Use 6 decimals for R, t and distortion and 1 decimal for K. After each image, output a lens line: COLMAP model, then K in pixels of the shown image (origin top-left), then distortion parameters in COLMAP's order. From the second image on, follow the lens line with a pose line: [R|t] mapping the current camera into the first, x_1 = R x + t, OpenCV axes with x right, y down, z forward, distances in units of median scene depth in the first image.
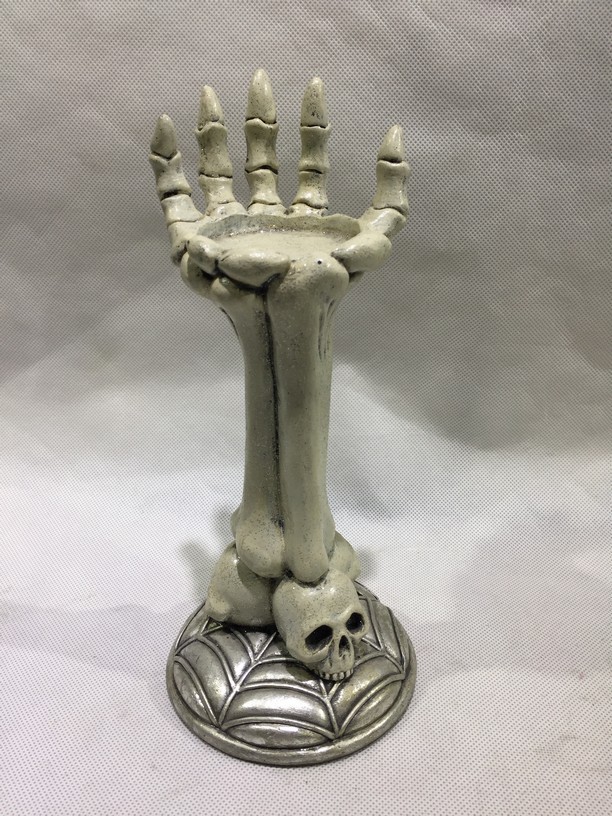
lens RADIAL K [[704.1, 0, 306.0], [0, 704.1, 408.0], [0, 0, 1]] dist [0.059122, -0.102997]
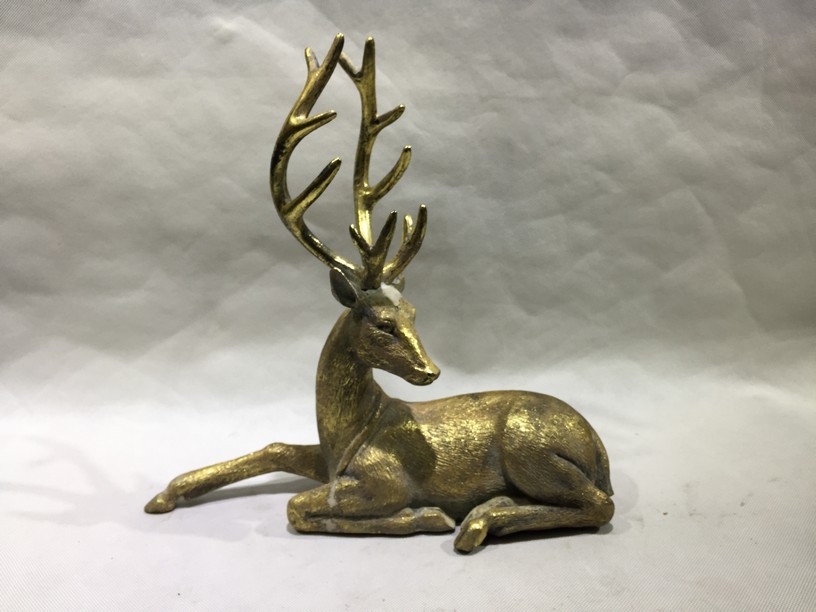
lens RADIAL K [[704.1, 0, 408.0], [0, 704.1, 306.0], [0, 0, 1]] dist [0.059122, -0.102997]
pose [[0.988180, -0.054737, 0.143196, -0.124005], [0.074223, 0.988131, -0.134491, 0.136518], [-0.134135, 0.143530, 0.980514, -0.649675]]
